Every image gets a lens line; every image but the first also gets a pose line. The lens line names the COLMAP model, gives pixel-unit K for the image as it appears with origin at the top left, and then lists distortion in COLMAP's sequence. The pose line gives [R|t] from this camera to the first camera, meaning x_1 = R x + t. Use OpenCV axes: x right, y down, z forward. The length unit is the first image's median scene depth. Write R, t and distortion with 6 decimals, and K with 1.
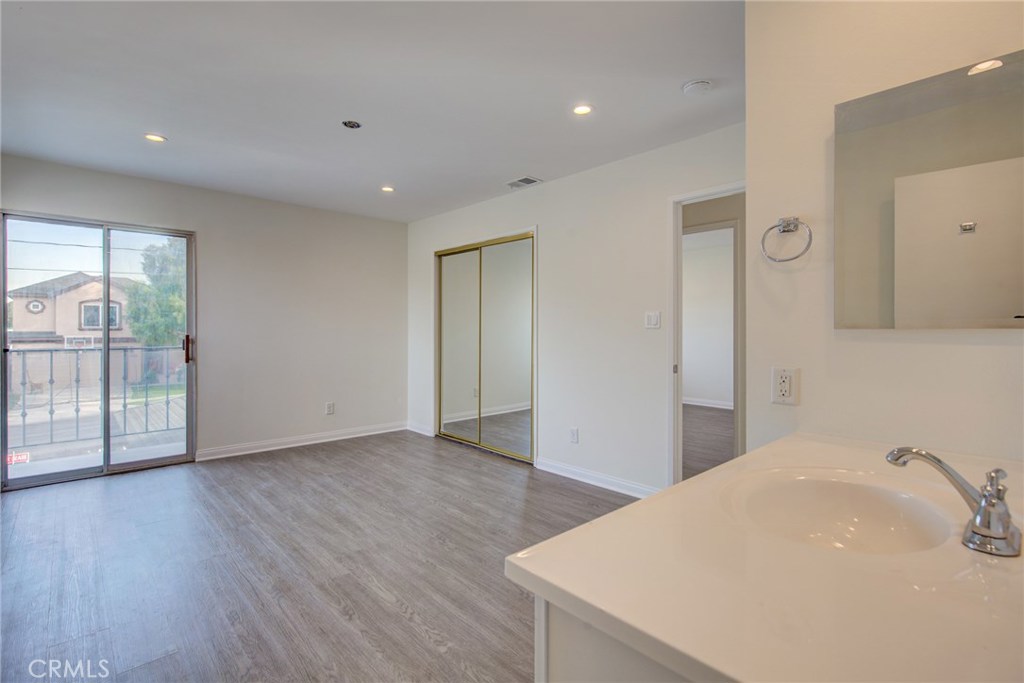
lens RADIAL K [[483.0, 0, 507.4], [0, 483.0, 327.2], [0, 0, 1]] dist [-0.001459, 0.000213]
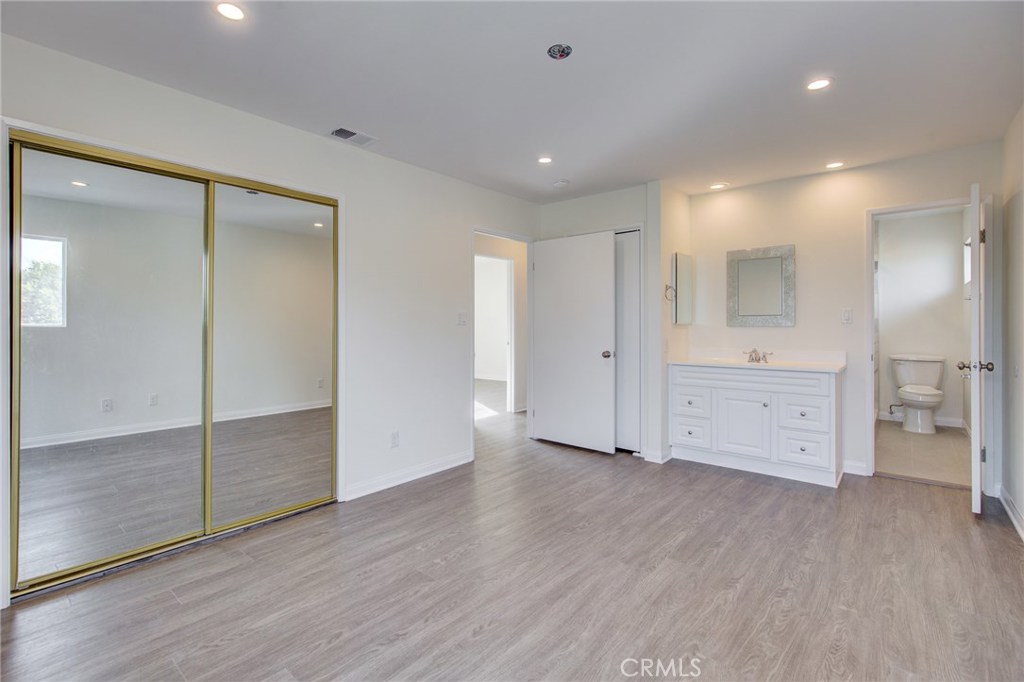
lens RADIAL K [[464.3, 0, 508.4], [0, 464.3, 325.4], [0, 0, 1]] dist [-0.004309, 0.001082]
pose [[-0.121839, -0.002965, 0.992545, -1.053716], [-0.001377, 0.999995, 0.002818, 0.000160], [-0.992549, -0.001024, -0.121842, 1.202025]]
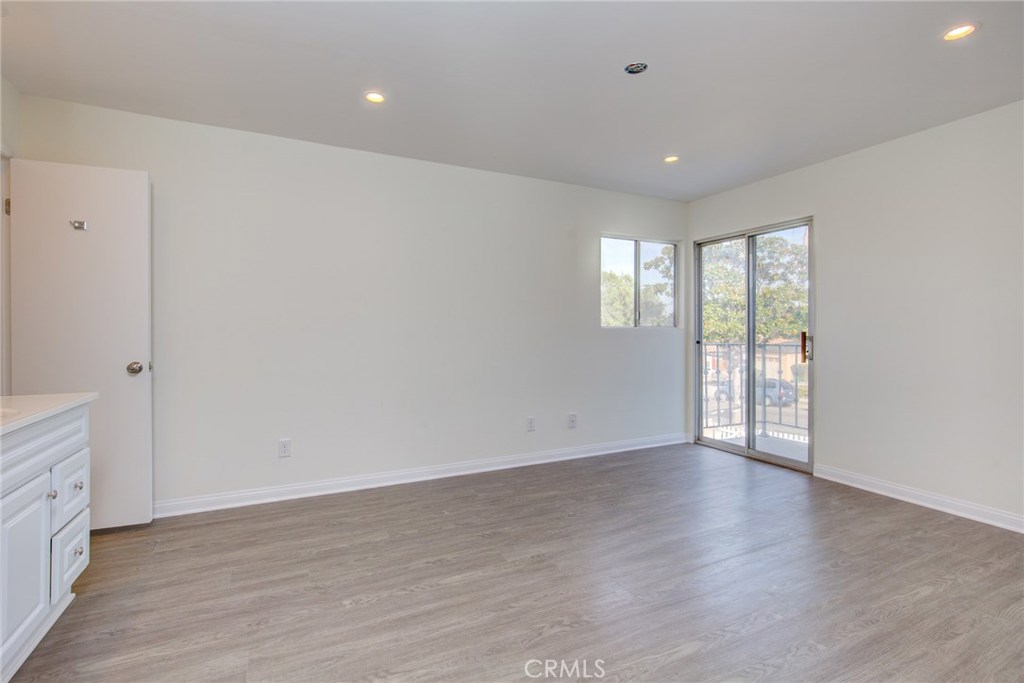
lens RADIAL K [[474.5, 0, 507.0], [0, 474.5, 334.3], [0, 0, 1]] dist [0.000521, 0.000804]
pose [[-0.290696, 0.008972, -0.956773, 0.513725], [0.001796, 0.999959, 0.008831, 0.016789], [0.956814, 0.000848, -0.290700, 1.056321]]
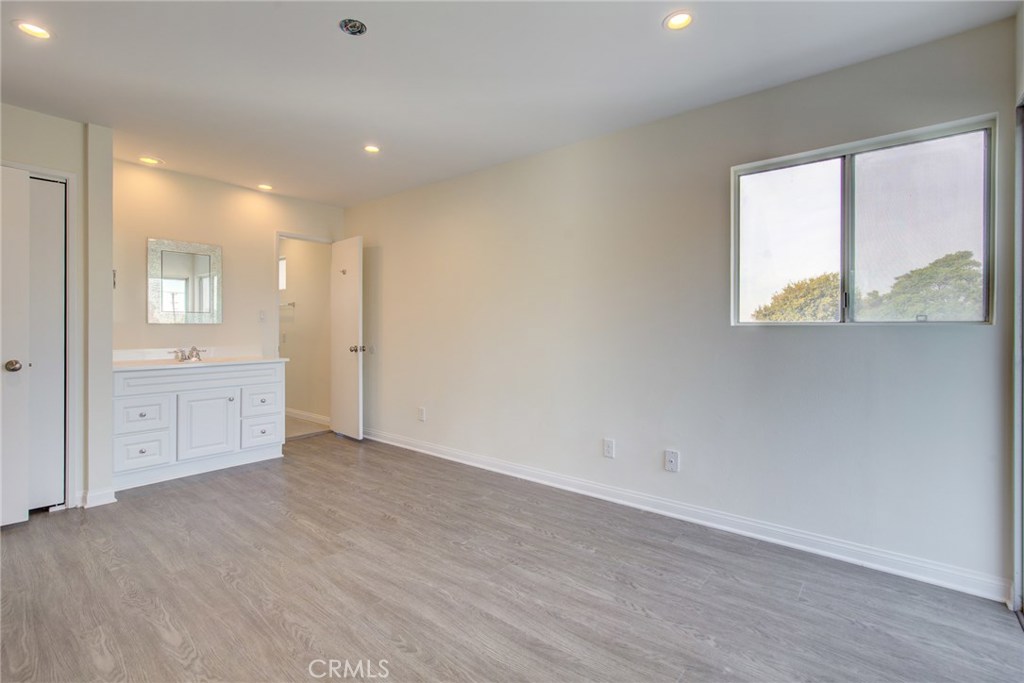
lens RADIAL K [[468.7, 0, 502.6], [0, 468.7, 328.2], [0, 0, 1]] dist [-0.001485, 0.000256]
pose [[-0.991525, -0.003004, -0.129879, -0.465752], [-0.002822, 0.999995, -0.001582, 0.020246], [0.129883, -0.001202, -0.991529, 1.757347]]
